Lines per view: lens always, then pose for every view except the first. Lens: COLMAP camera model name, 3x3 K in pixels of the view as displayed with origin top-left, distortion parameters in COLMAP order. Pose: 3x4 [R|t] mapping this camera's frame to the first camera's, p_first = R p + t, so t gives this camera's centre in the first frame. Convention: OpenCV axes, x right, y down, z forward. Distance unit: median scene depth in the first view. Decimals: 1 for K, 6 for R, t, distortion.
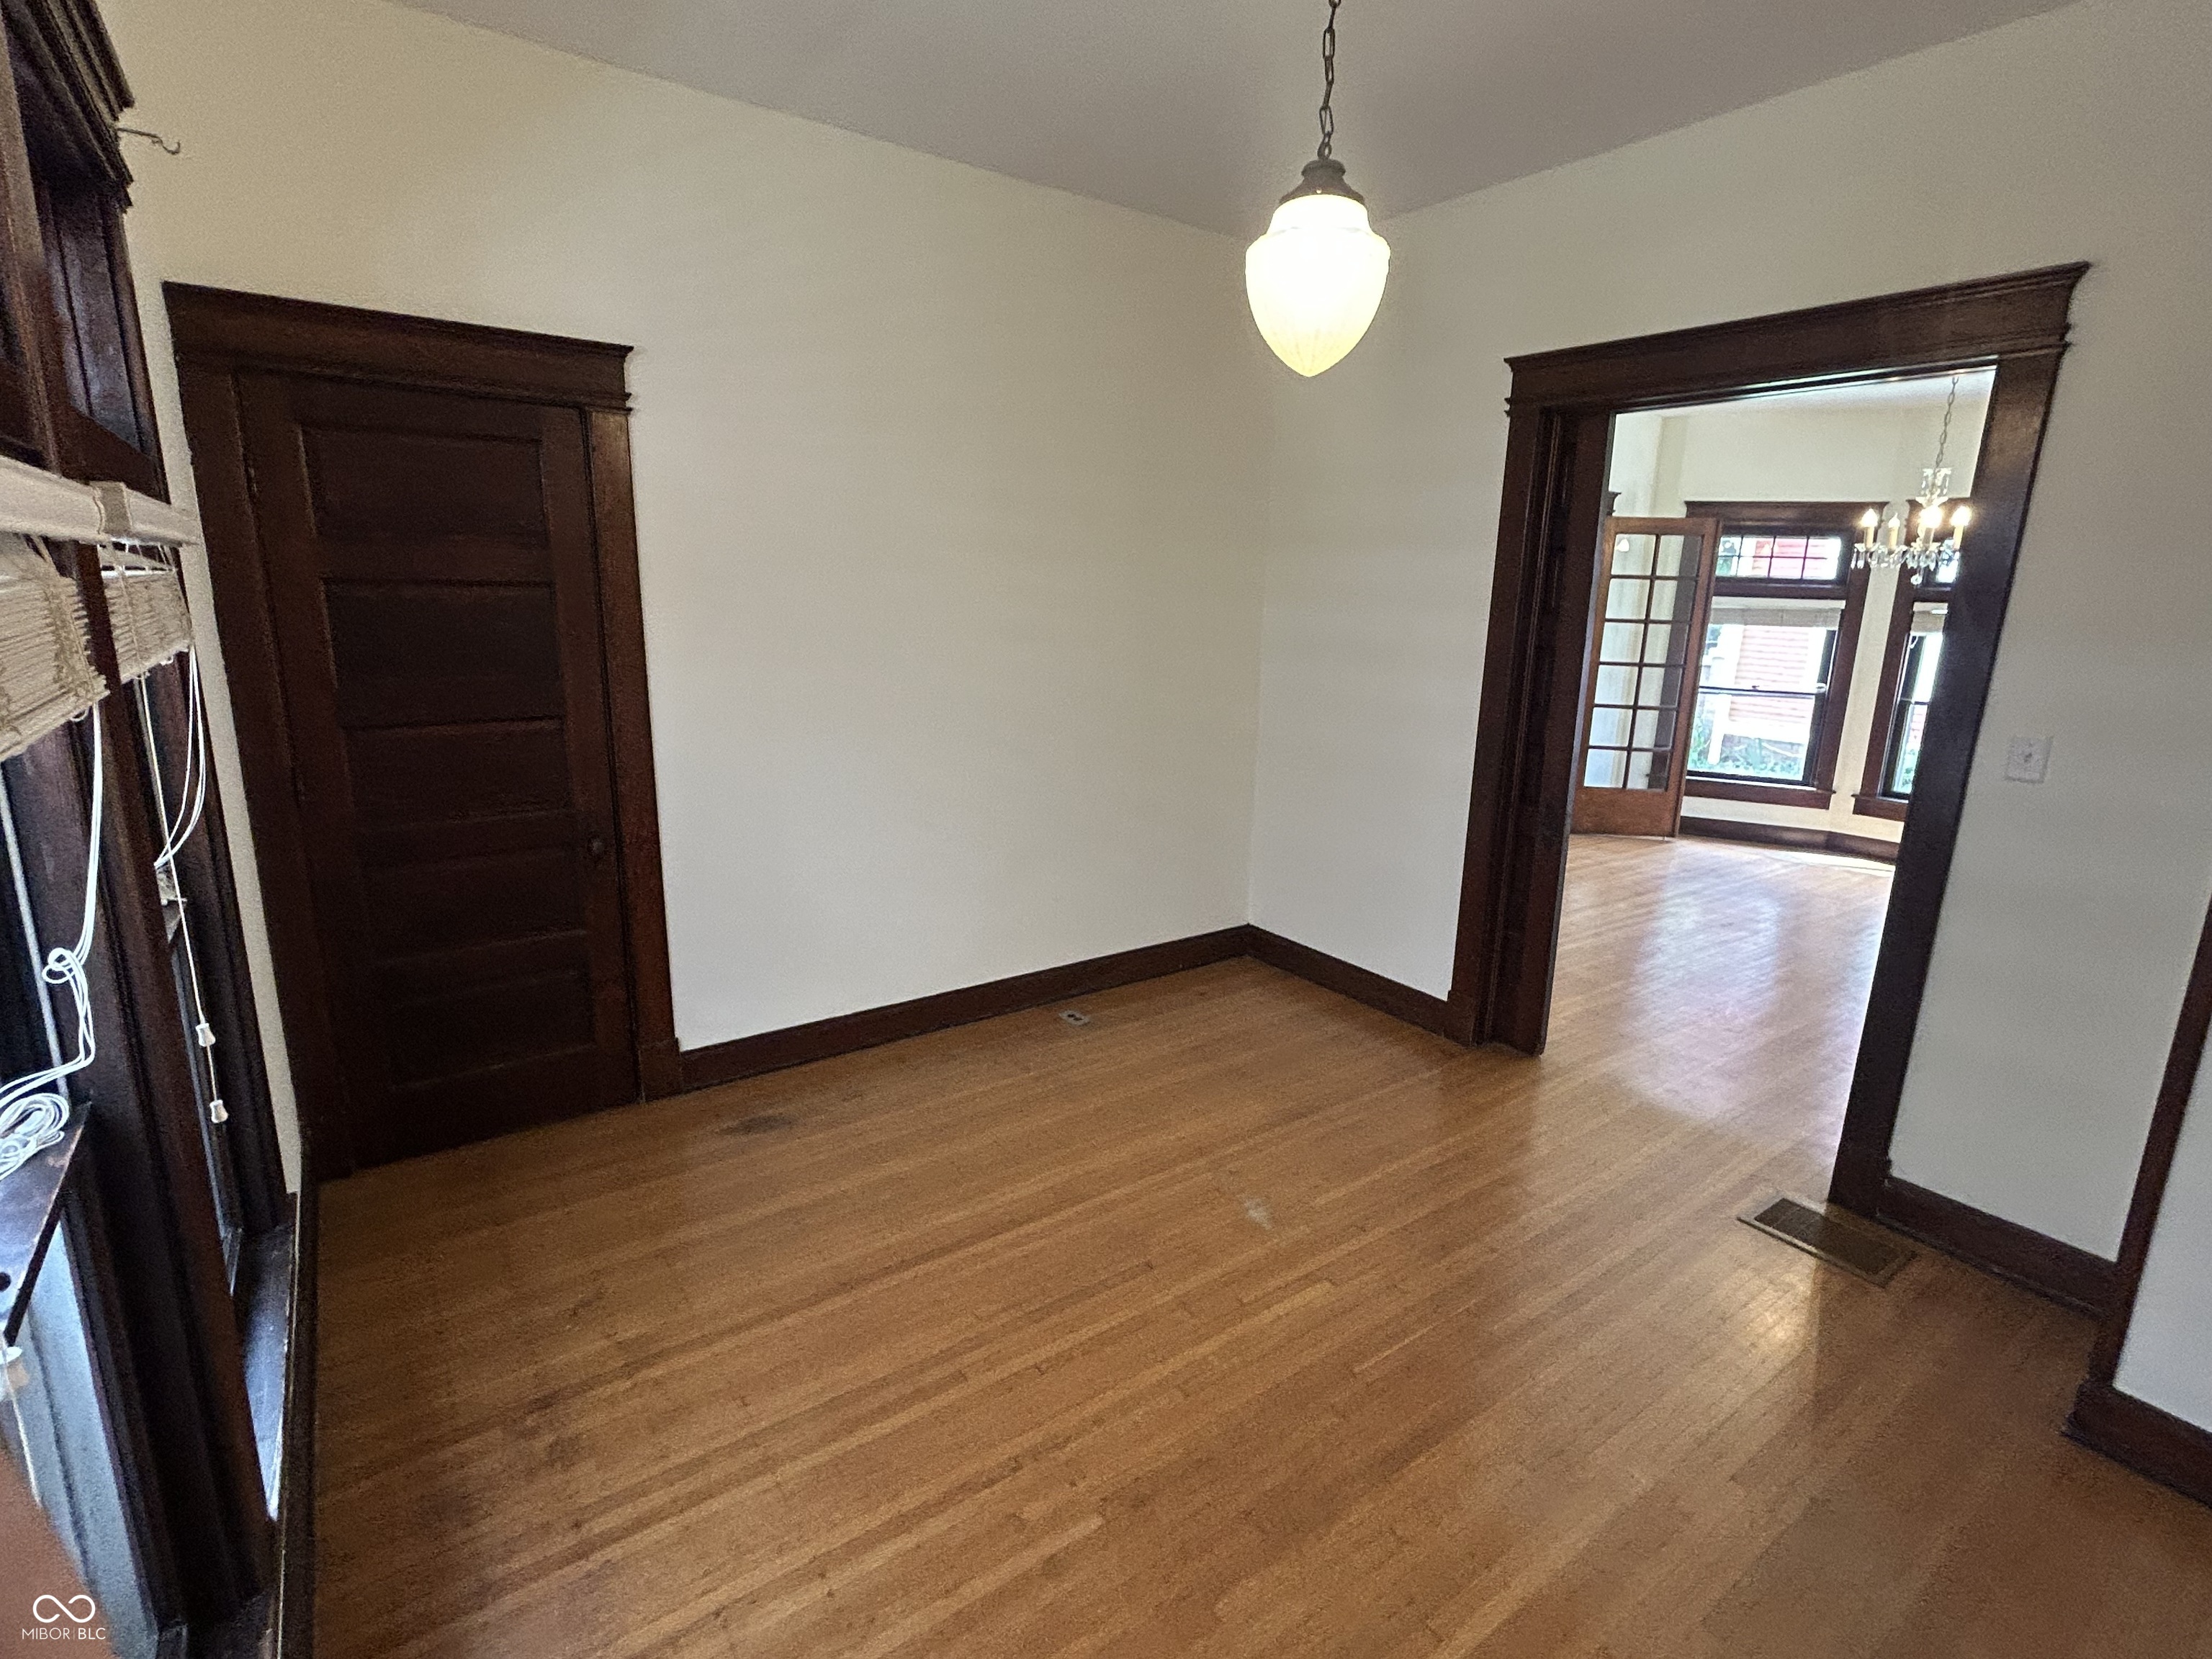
lens RADIAL K [[1057.1, 0, 1106.0], [0, 1057.1, 829.5], [0, 0, 1]] dist [0.001170, 0.000658]
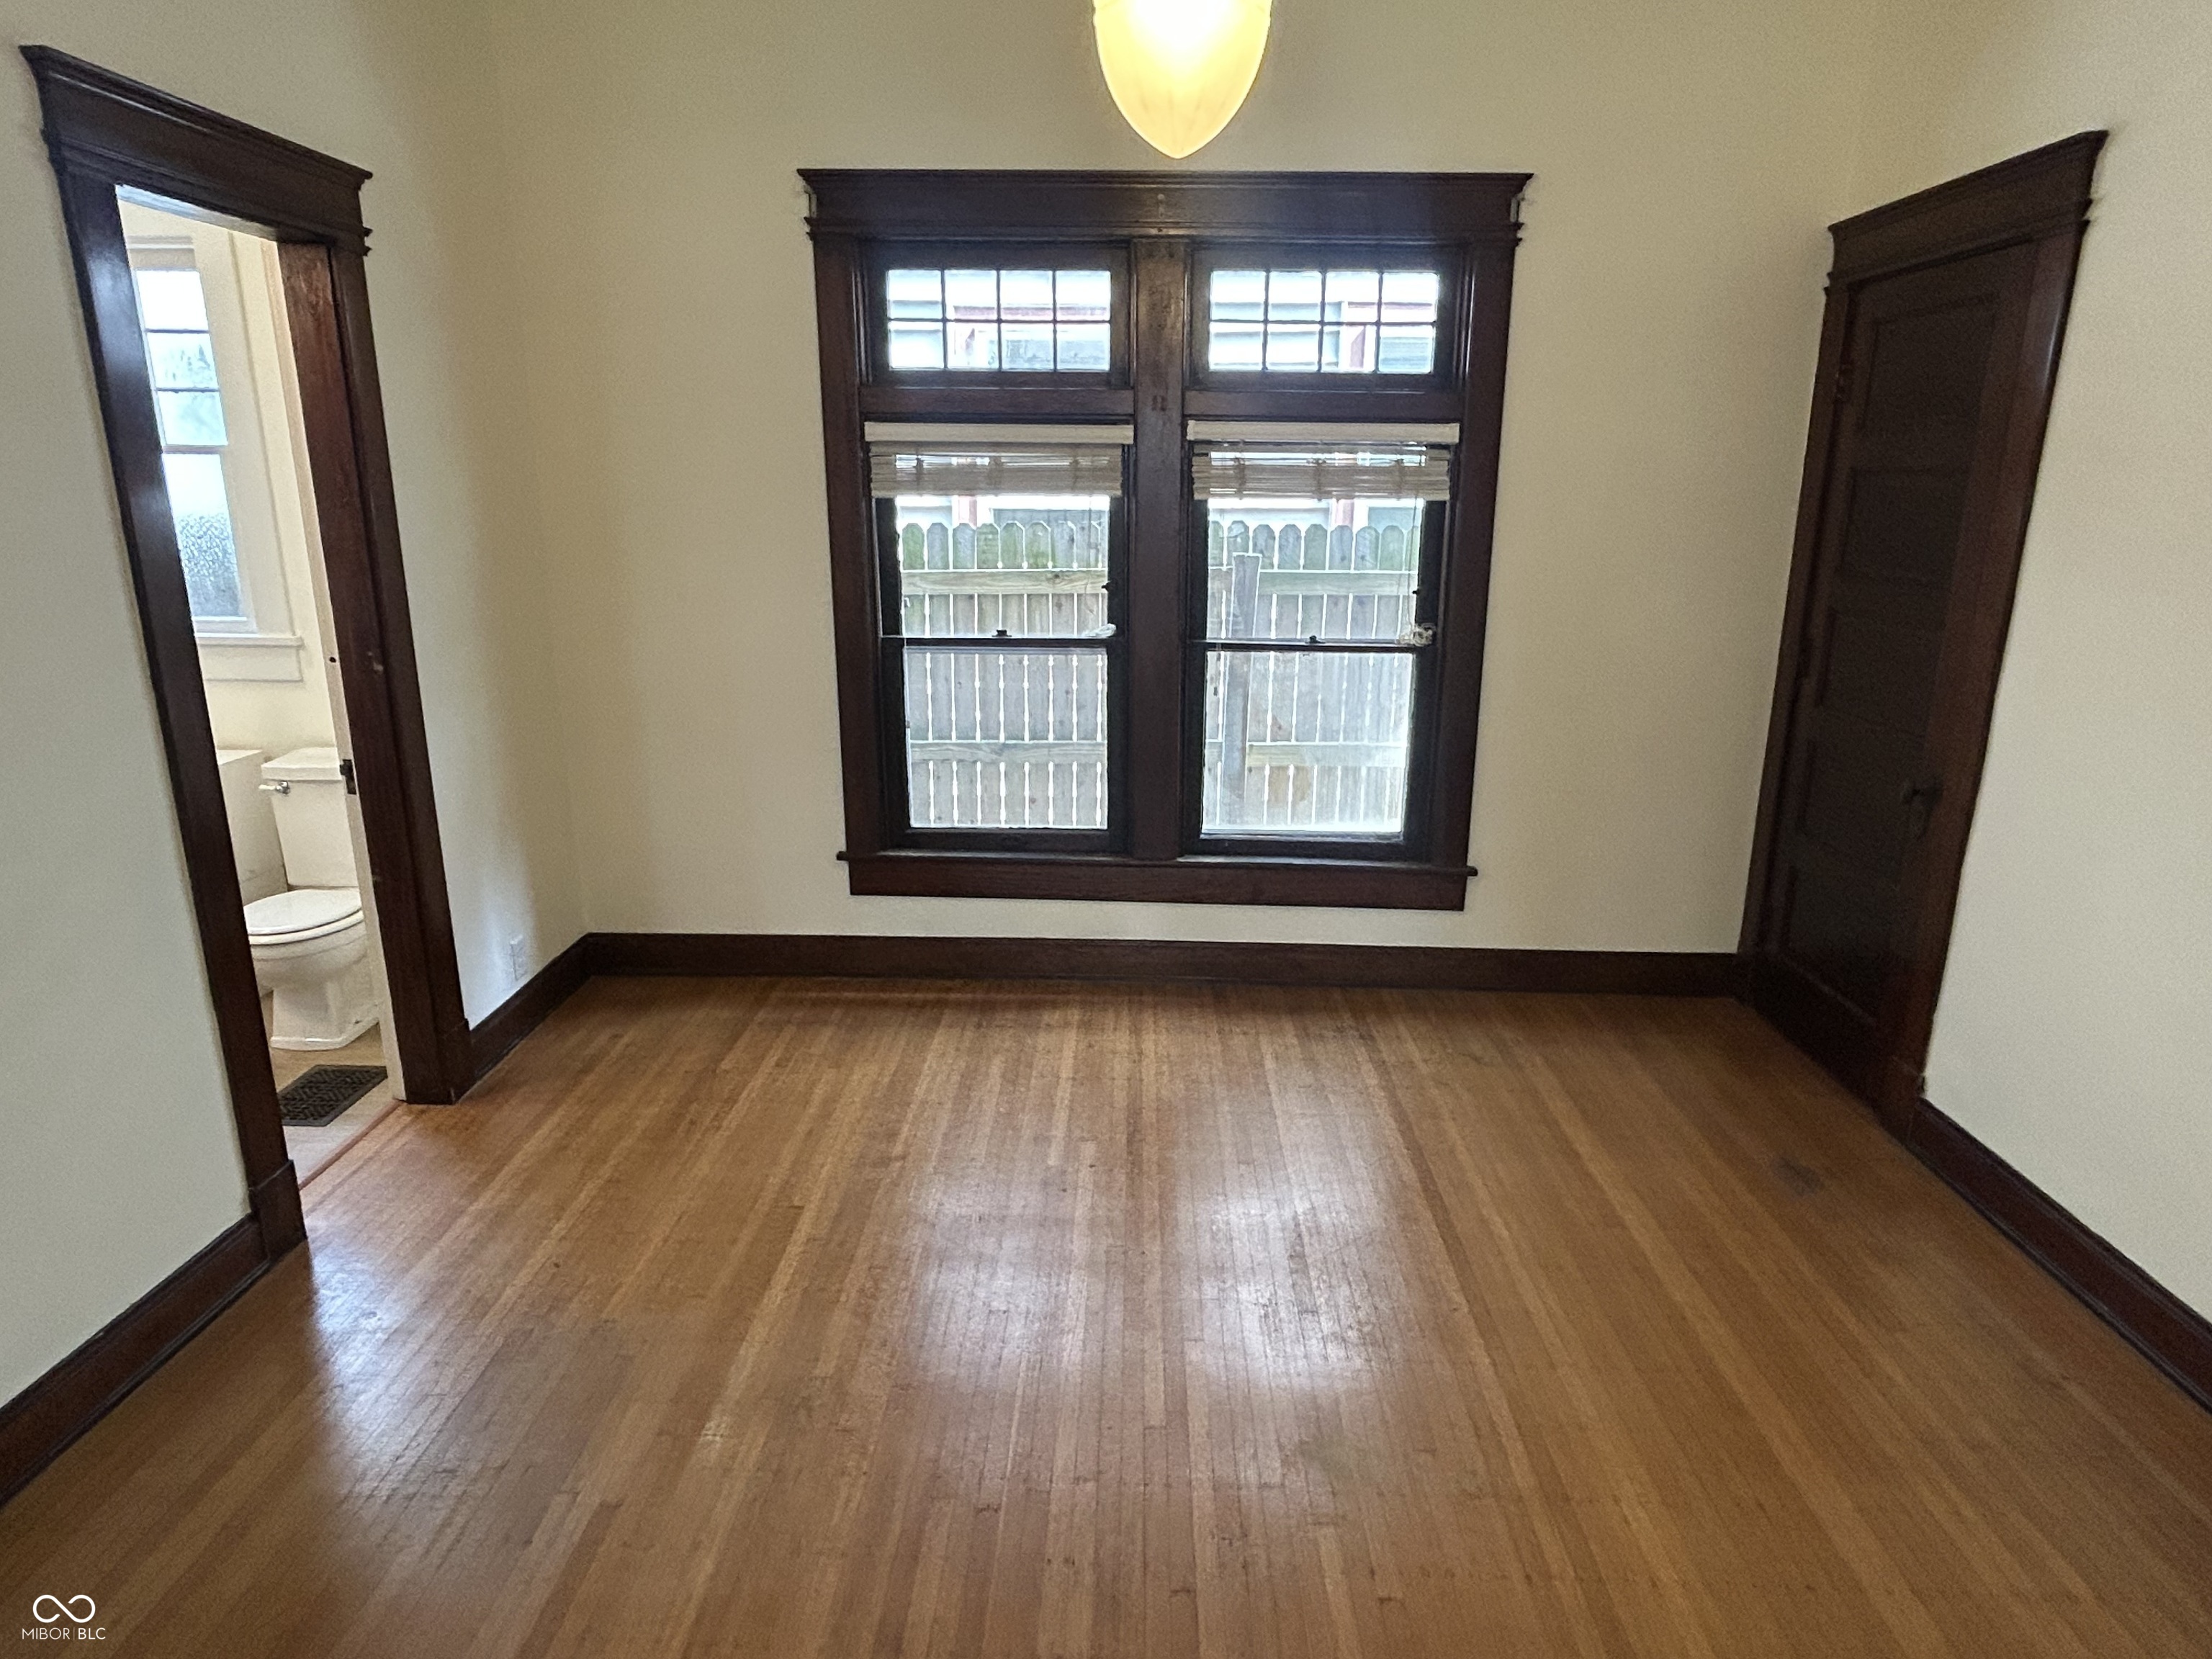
lens RADIAL K [[1292.7, 0, 1096.9], [0, 1292.7, 830.1], [0, 0, 1]] dist [-0.001568, -0.002601]
pose [[-0.607027, 0.192394, -0.771040, 0.731495], [-0.193852, 0.905091, 0.378459, -0.228058], [0.770675, 0.379203, -0.512118, 1.105628]]
